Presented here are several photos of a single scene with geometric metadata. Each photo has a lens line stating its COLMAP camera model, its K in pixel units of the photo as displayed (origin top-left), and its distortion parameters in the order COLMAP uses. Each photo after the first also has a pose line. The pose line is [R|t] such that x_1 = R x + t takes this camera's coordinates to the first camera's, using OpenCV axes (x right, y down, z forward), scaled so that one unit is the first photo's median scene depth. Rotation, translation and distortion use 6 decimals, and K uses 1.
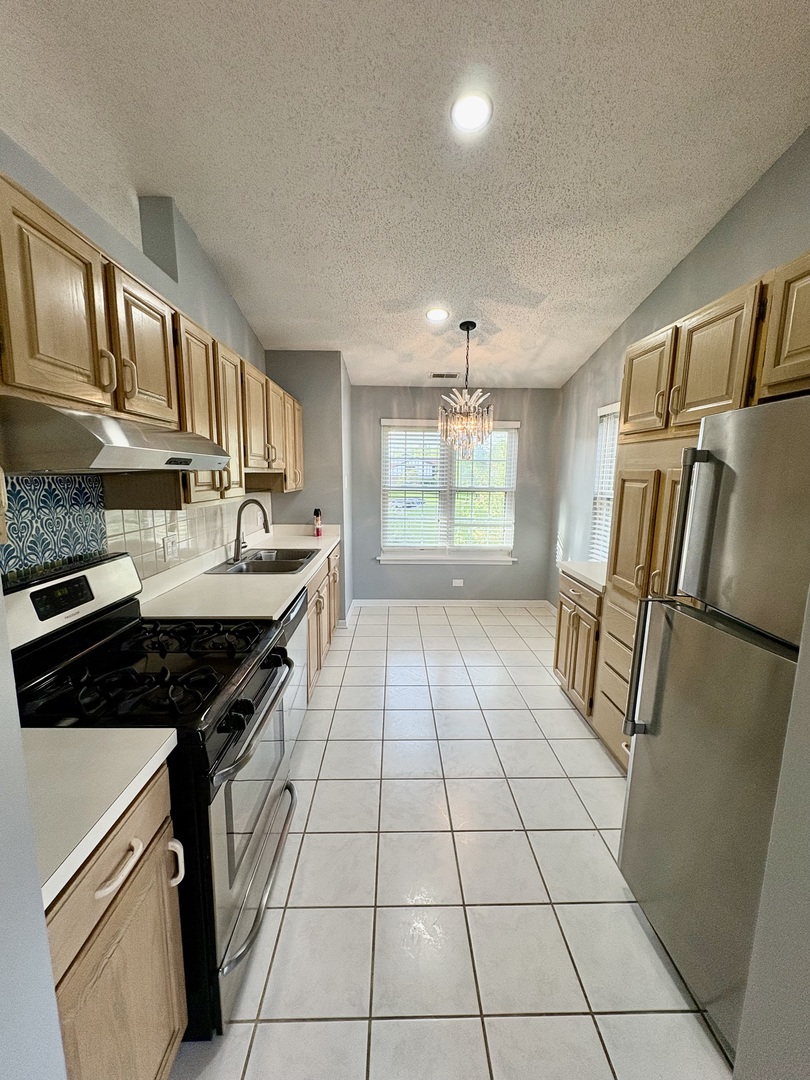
lens RADIAL K [[376.7, 0, 407.5], [0, 376.7, 529.2], [0, 0, 1]] dist [0.000168, 0.000002]
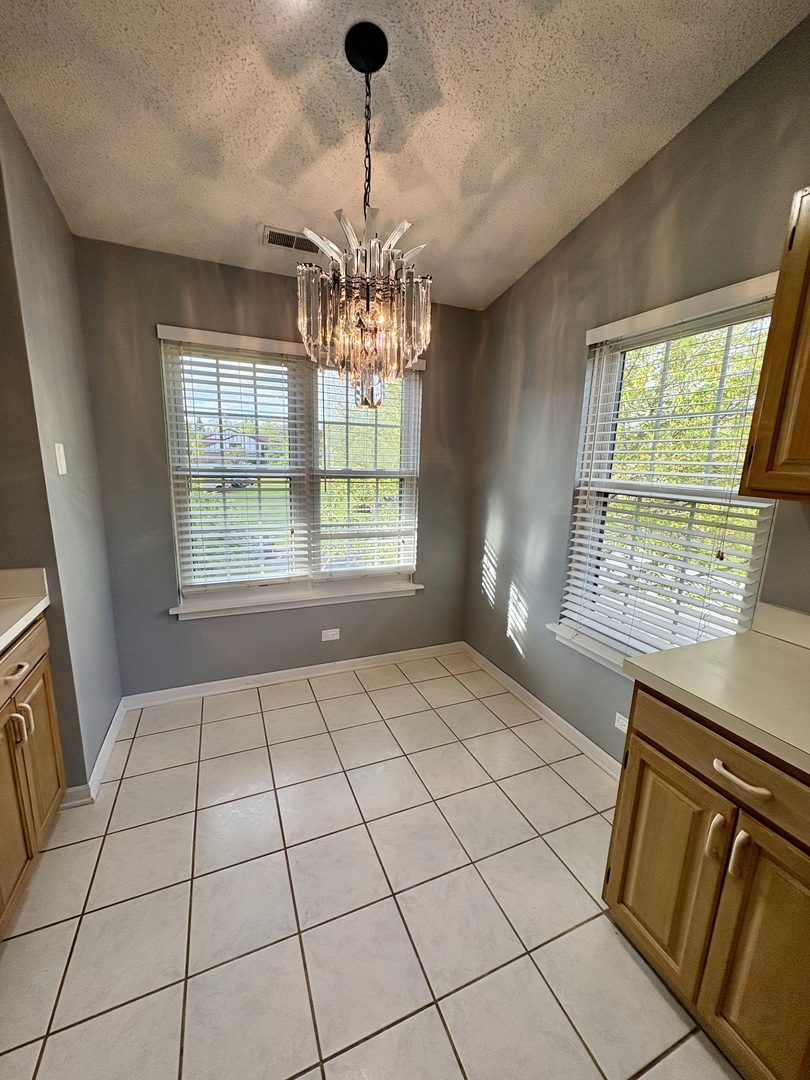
lens RADIAL K [[429.0, 0, 407.2], [0, 429.0, 537.7], [0, 0, 1]] dist [0.000643, -0.000518]
pose [[0.927872, -0.055195, 0.368790, 0.007124], [0.035848, 0.997607, 0.059114, -0.046211], [-0.371171, -0.041629, 0.927631, 0.366206]]
